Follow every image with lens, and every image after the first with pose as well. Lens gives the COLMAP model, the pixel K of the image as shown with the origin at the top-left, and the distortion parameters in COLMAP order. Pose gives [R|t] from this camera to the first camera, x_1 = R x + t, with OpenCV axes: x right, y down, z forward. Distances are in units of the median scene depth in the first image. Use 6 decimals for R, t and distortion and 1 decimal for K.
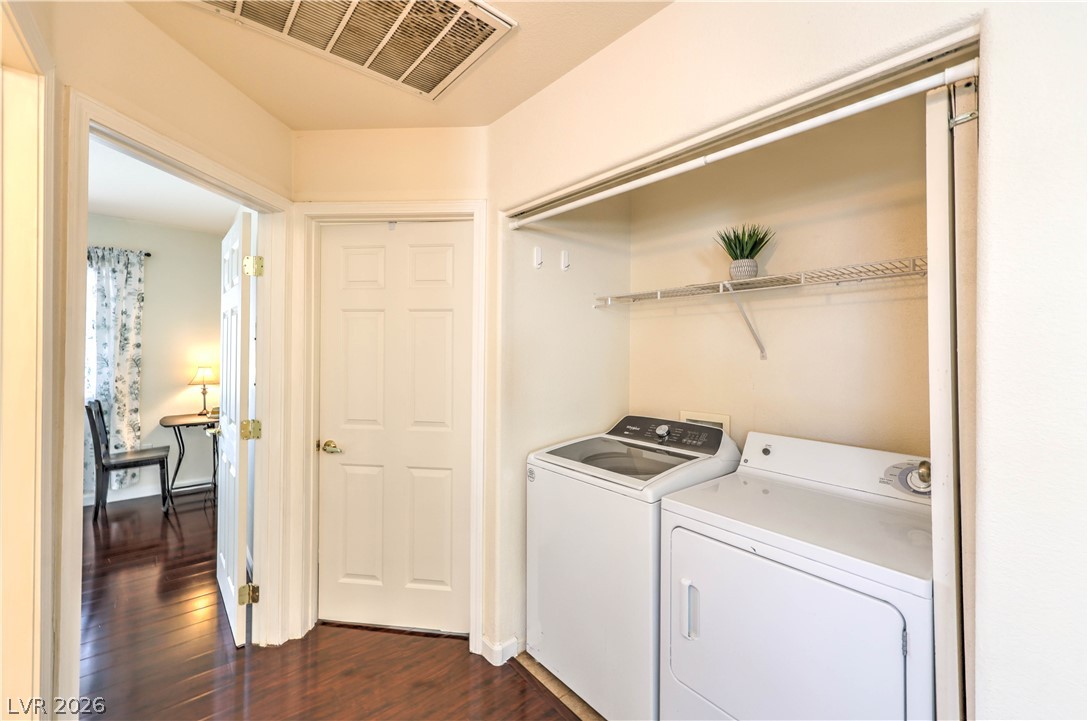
lens RADIAL K [[440.2, 0, 540.0], [0, 440.2, 340.6], [0, 0, 1]] dist [0.006021, 0.000254]
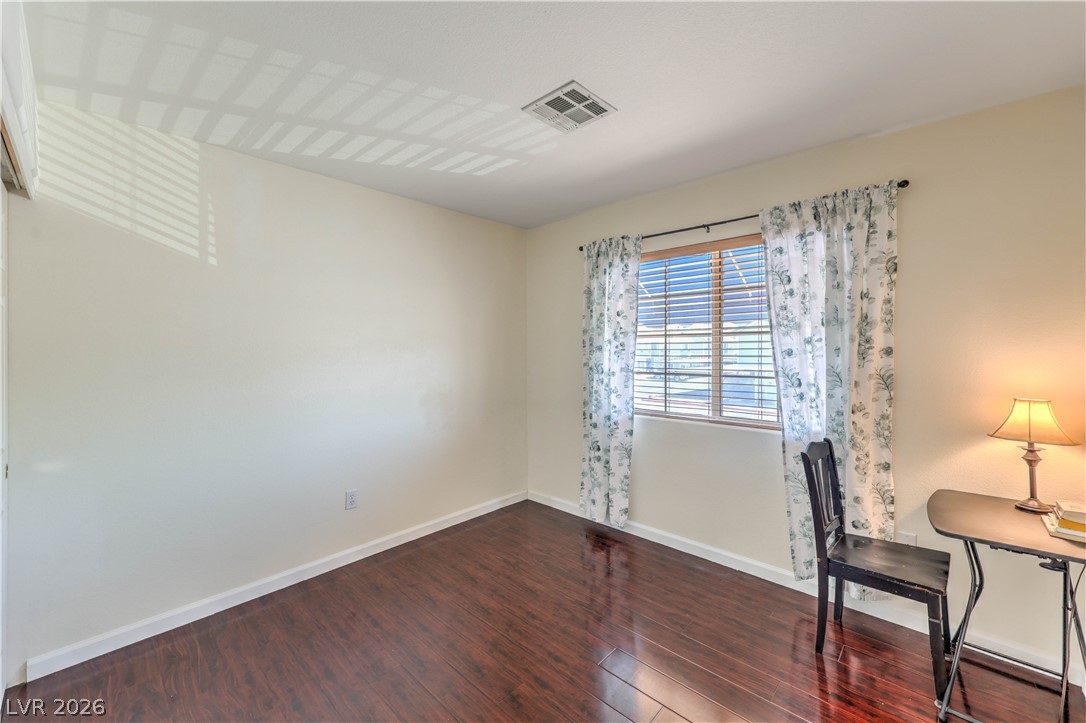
lens RADIAL K [[439.4, 0, 542.5], [0, 439.4, 355.0], [0, 0, 1]] dist [0.006021, 0.000254]
pose [[0.128514, -0.000116, -0.991708, -0.421845], [0.014110, 0.999899, 0.001712, 0.008810], [0.991607, -0.014213, 0.128503, 0.507322]]
